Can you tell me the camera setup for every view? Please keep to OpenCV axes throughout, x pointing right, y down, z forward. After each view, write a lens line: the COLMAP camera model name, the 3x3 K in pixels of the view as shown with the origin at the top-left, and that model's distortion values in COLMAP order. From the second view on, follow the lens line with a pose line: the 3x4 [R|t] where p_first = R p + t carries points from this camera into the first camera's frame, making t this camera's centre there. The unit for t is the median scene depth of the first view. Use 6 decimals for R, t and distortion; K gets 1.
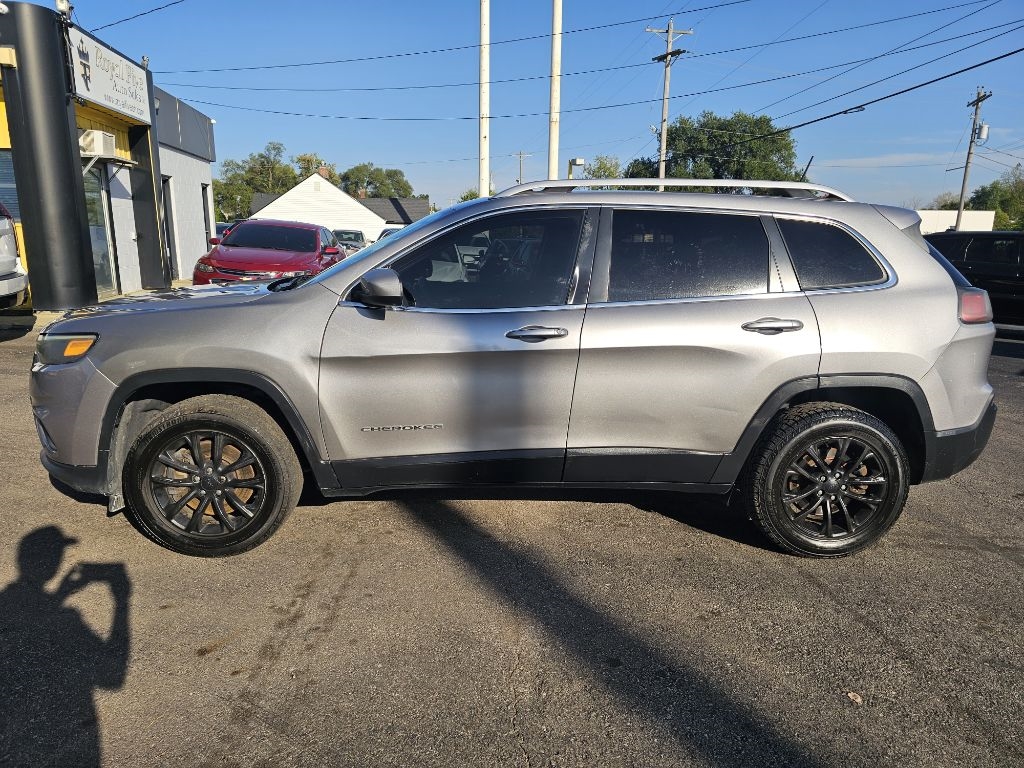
lens RADIAL K [[702.0, 0, 513.9], [0, 702.0, 382.8], [0, 0, 1]] dist [0.040085, -0.026972]
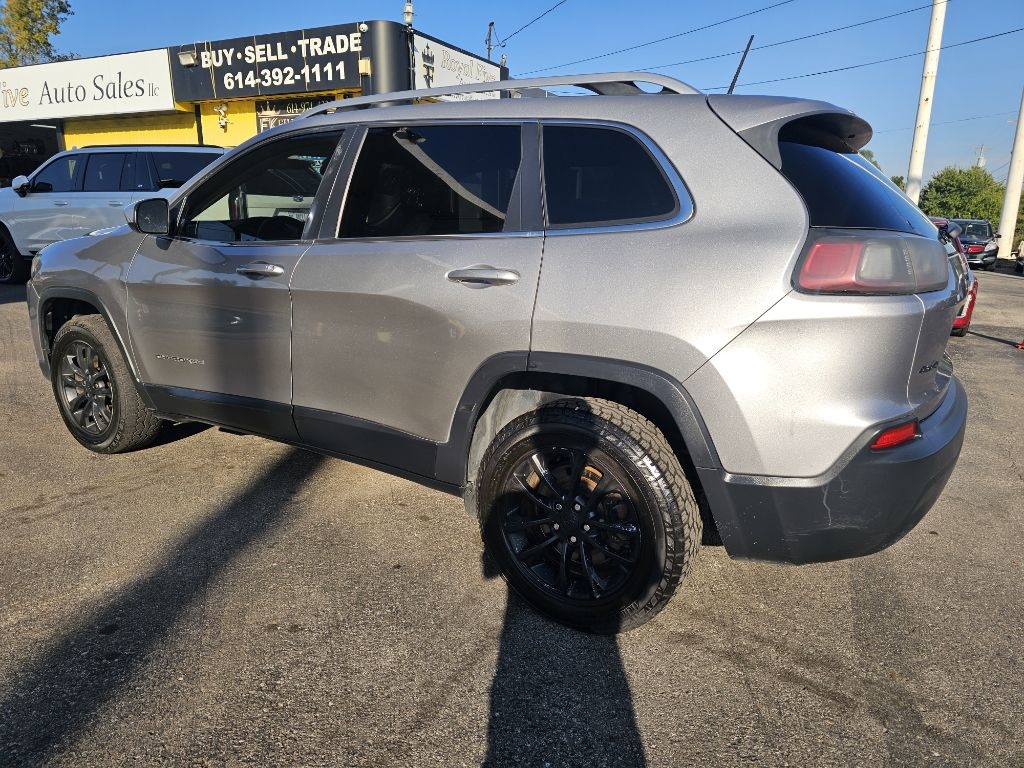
lens RADIAL K [[702.0, 0, 518.2], [0, 702.0, 377.4], [0, 0, 1]] dist [0.040085, -0.026972]
pose [[0.811461, 0.124944, -0.570895, 0.282562], [-0.121692, 0.991590, 0.044045, -0.004768], [0.571597, 0.033733, 0.819841, 0.152849]]
